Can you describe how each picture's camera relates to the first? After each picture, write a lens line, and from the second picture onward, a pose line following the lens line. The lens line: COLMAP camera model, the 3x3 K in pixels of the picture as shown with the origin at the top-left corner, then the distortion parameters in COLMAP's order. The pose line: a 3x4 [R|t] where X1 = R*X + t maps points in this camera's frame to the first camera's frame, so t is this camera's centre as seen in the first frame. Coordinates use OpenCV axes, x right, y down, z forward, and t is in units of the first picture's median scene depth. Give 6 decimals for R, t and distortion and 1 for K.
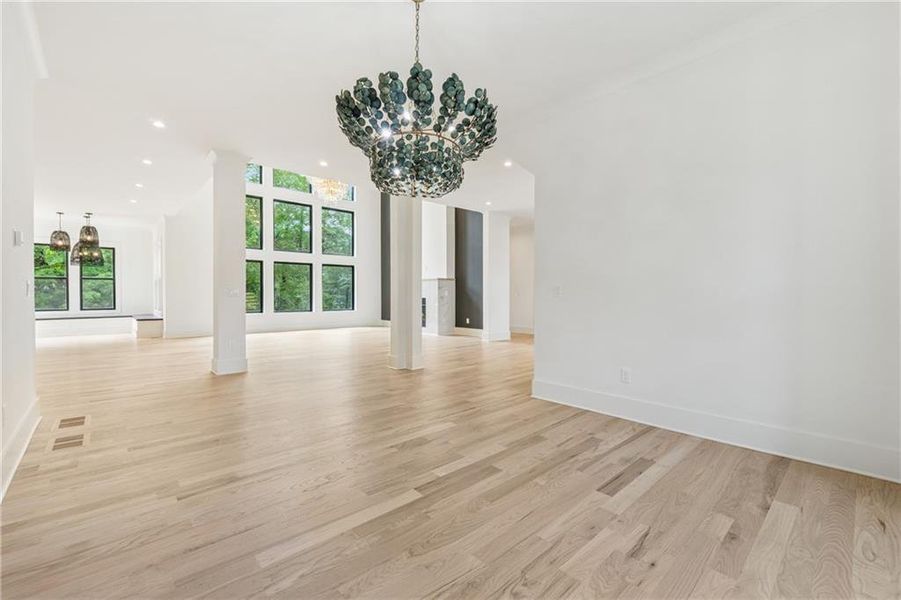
lens RADIAL K [[380.2, 0, 450.1], [0, 380.2, 299.9], [0, 0, 1]] dist [-0.000104, -0.000132]
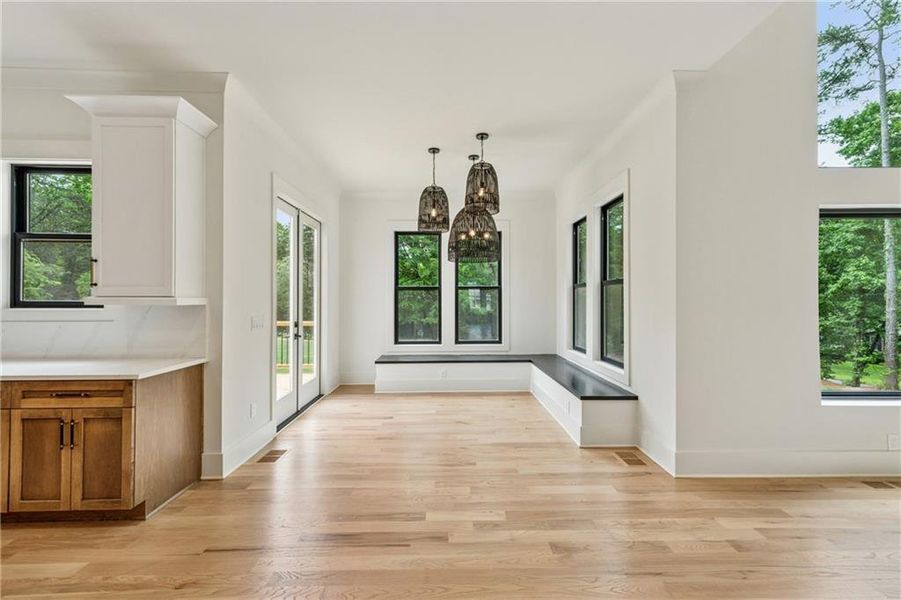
lens RADIAL K [[380.2, 0, 452.5], [0, 380.2, 298.7], [0, 0, 1]] dist [-0.000104, -0.000132]
pose [[0.745075, -0.005452, -0.666959, -0.649470], [-0.005948, 0.999873, -0.014818, -0.034737], [0.666955, 0.015008, 0.744947, 0.622938]]
